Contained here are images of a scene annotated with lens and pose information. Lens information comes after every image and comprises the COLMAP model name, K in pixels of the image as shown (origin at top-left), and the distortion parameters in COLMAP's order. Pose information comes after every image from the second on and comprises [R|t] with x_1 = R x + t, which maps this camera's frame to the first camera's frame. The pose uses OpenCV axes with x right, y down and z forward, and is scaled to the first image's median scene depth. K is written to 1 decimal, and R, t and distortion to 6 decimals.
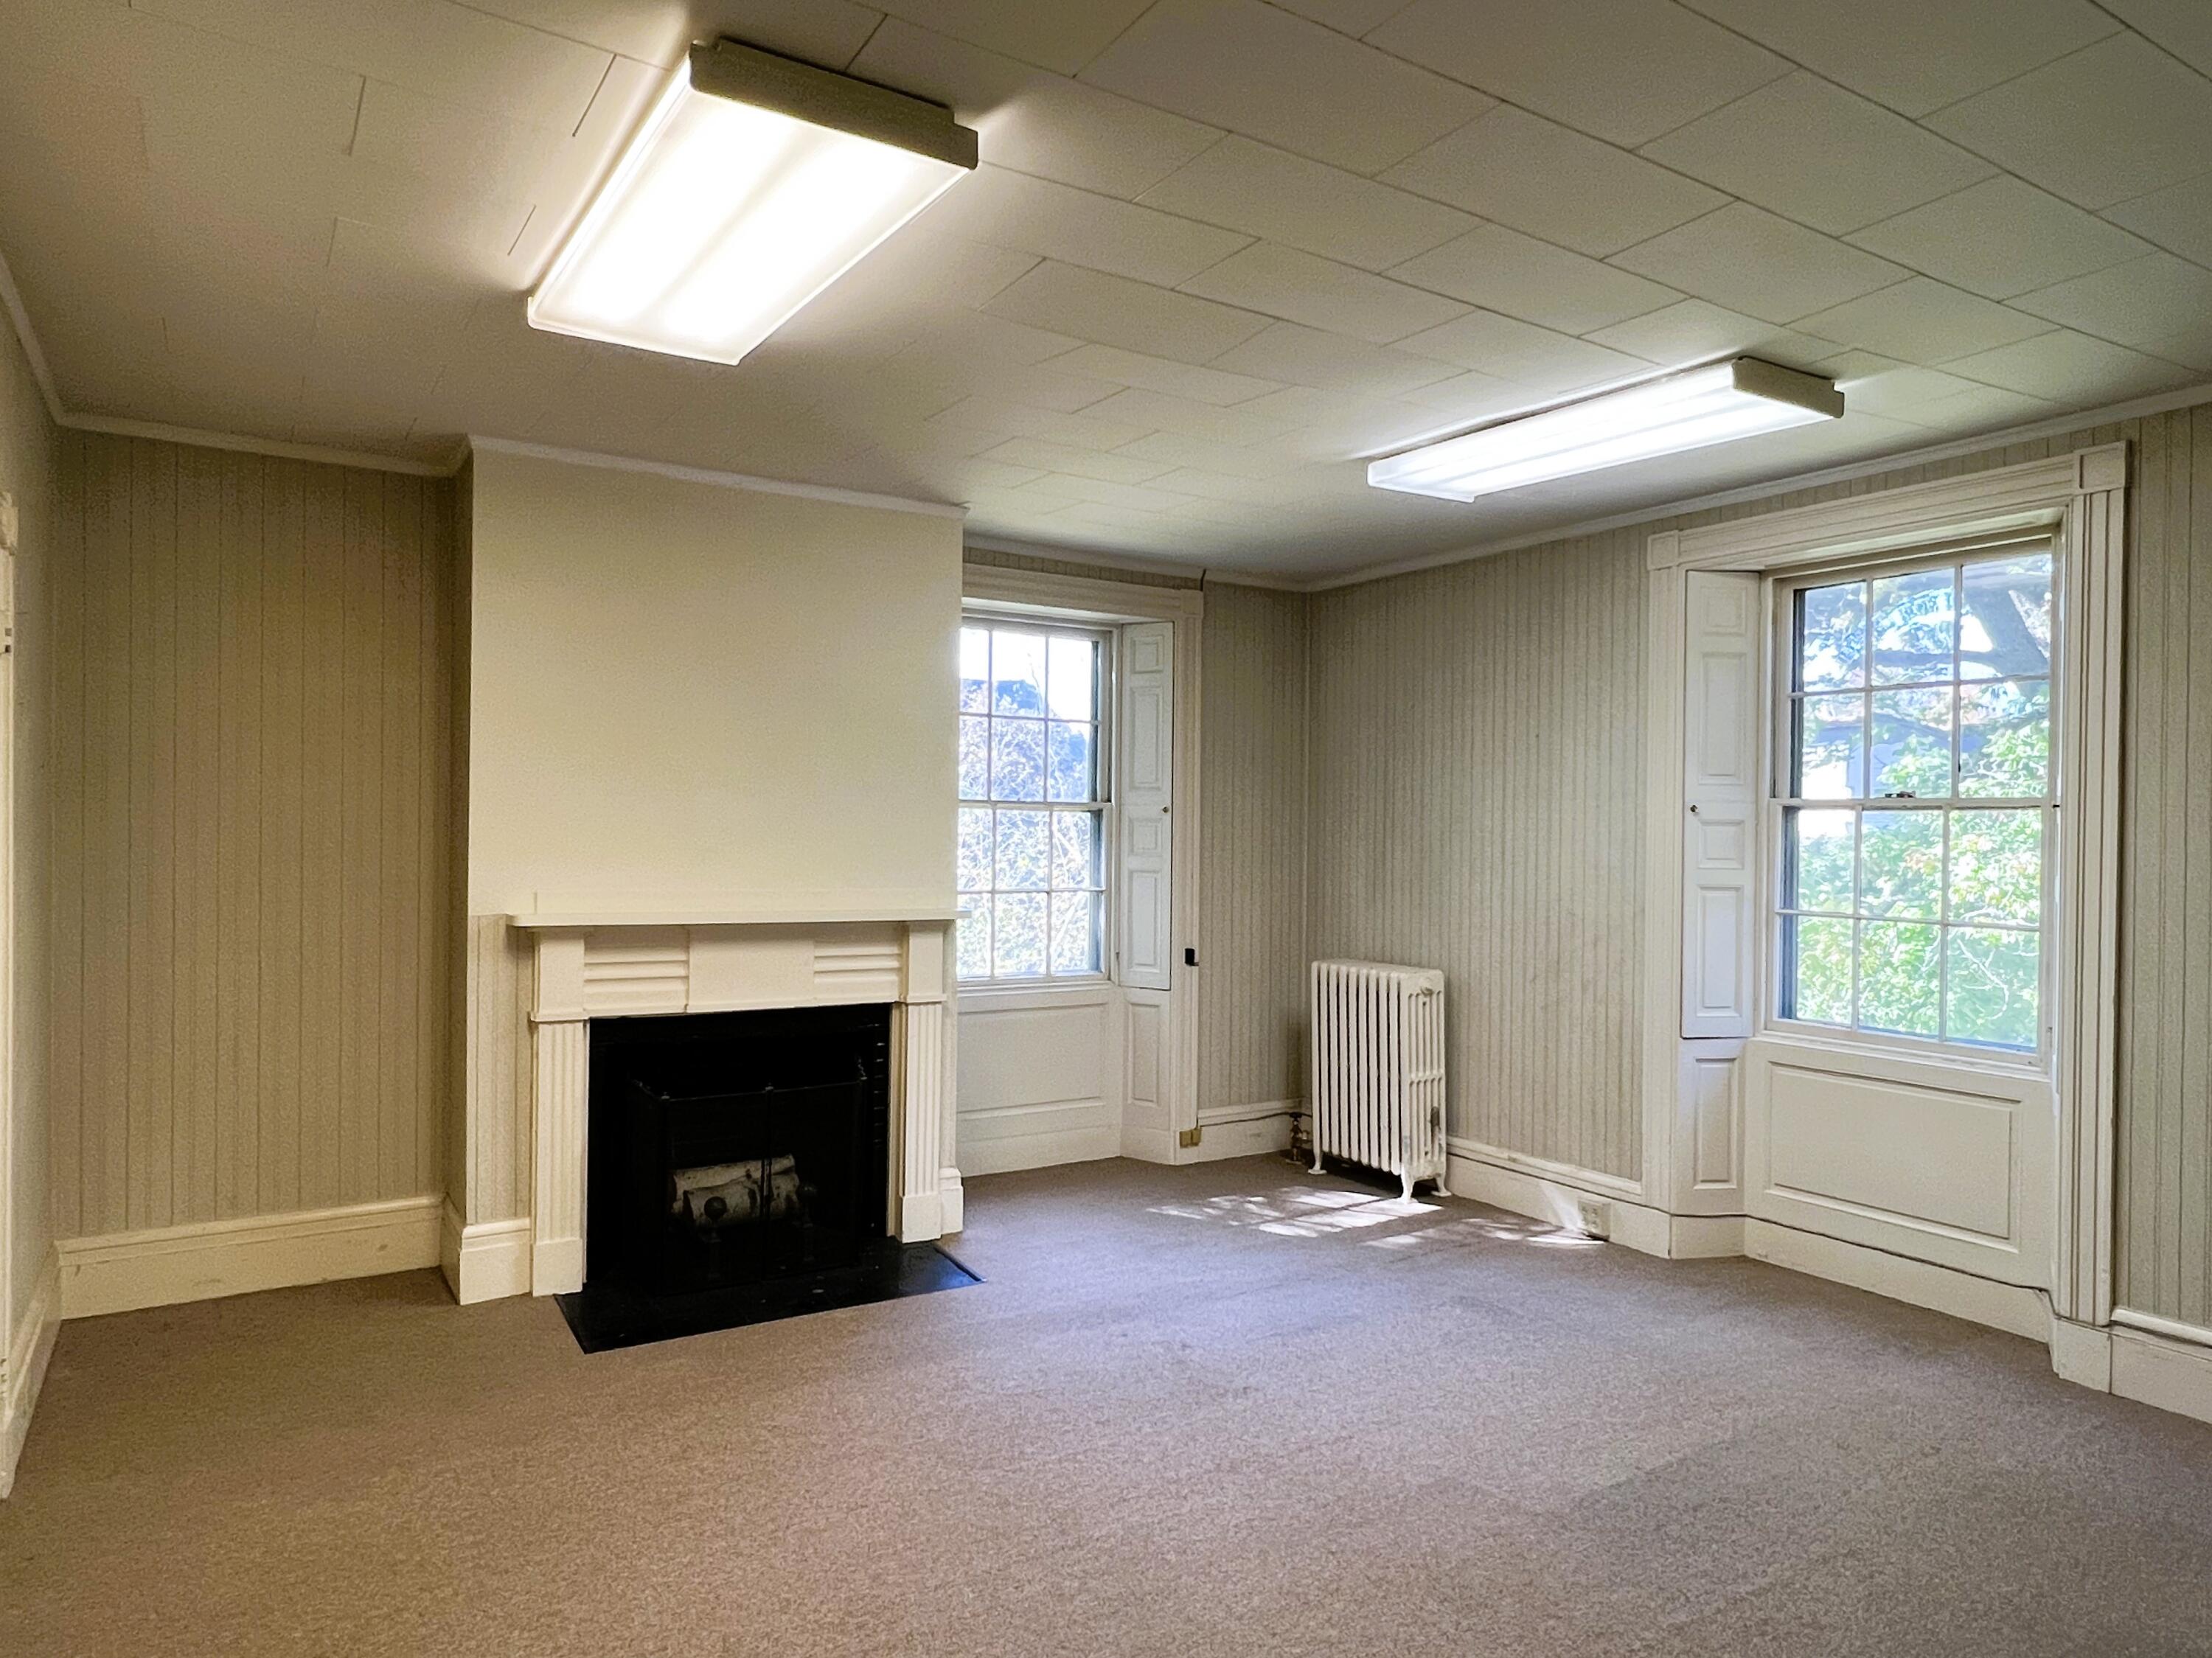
lens RADIAL K [[1444.1, 0, 1116.4], [0, 1444.1, 844.9], [0, 0, 1]] dist [0.013971, 0.001927]
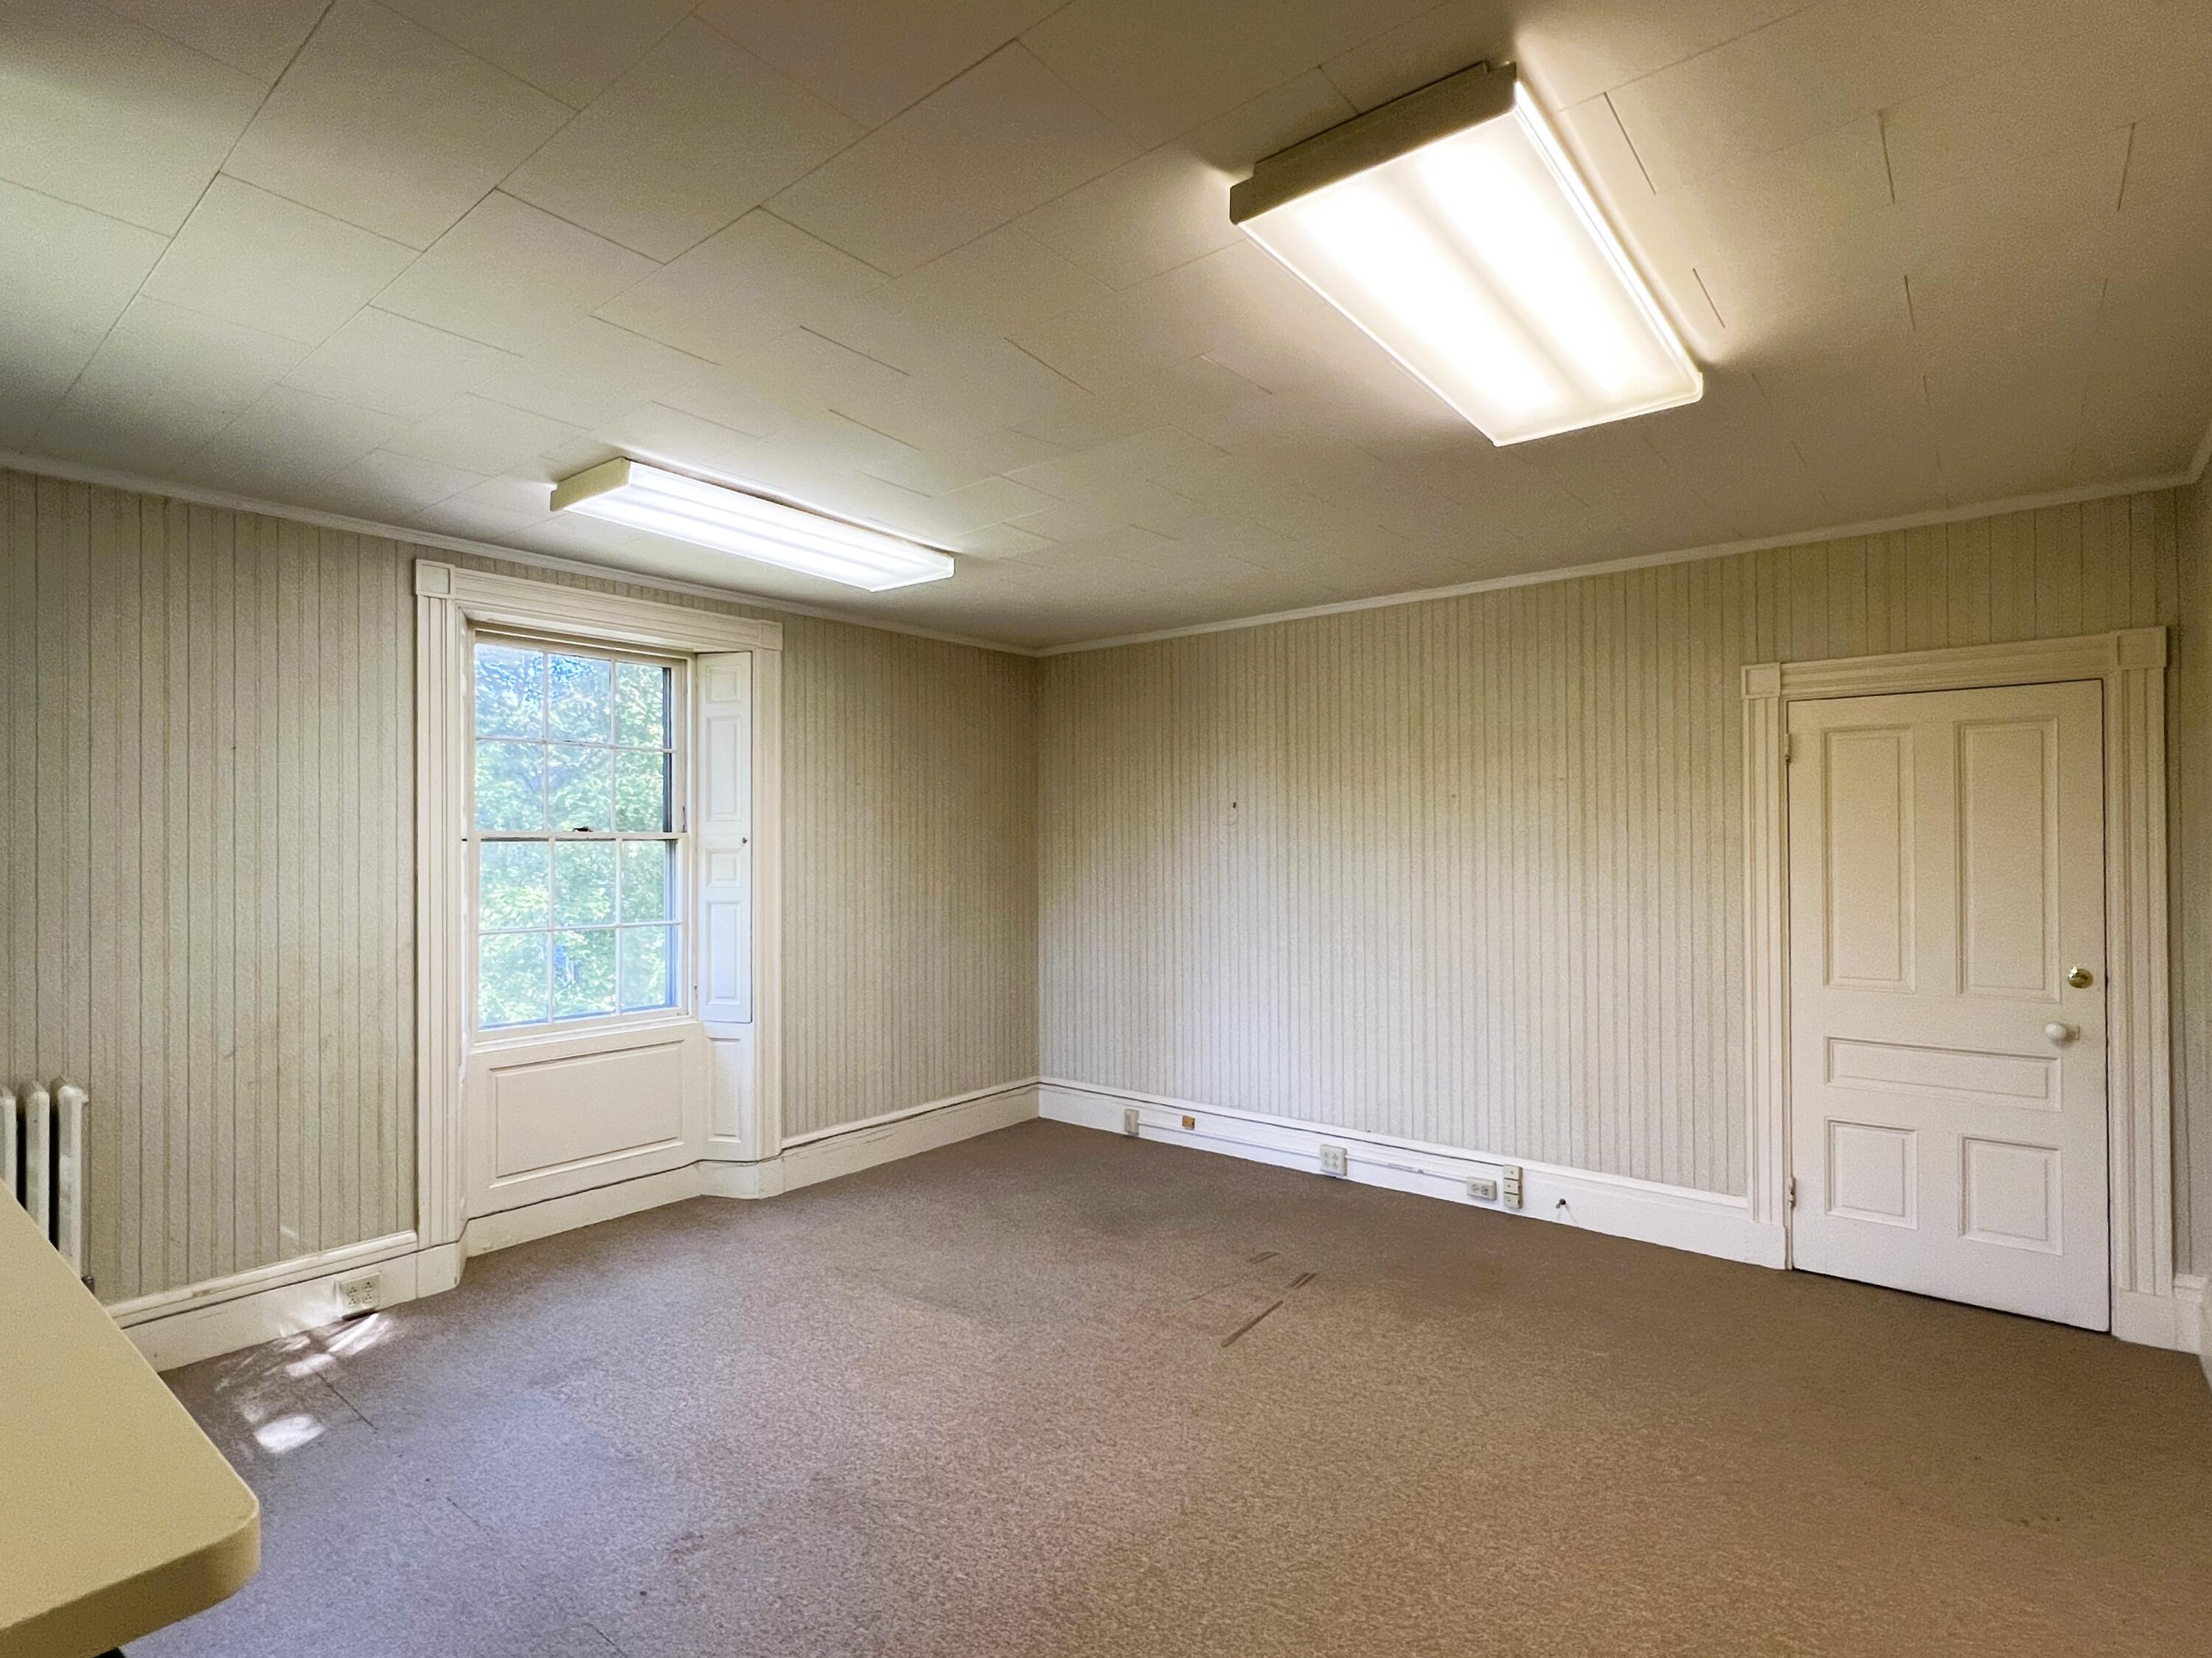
lens RADIAL K [[1093.1, 0, 1111.5], [0, 1093.1, 835.6], [0, 0, 1]] dist [0.001336, -0.000983]
pose [[-0.321722, 0.005892, 0.946816, -0.505047], [0.018718, 0.999825, 0.000138, -0.019699], [-0.946649, 0.017767, -0.321776, 0.843258]]
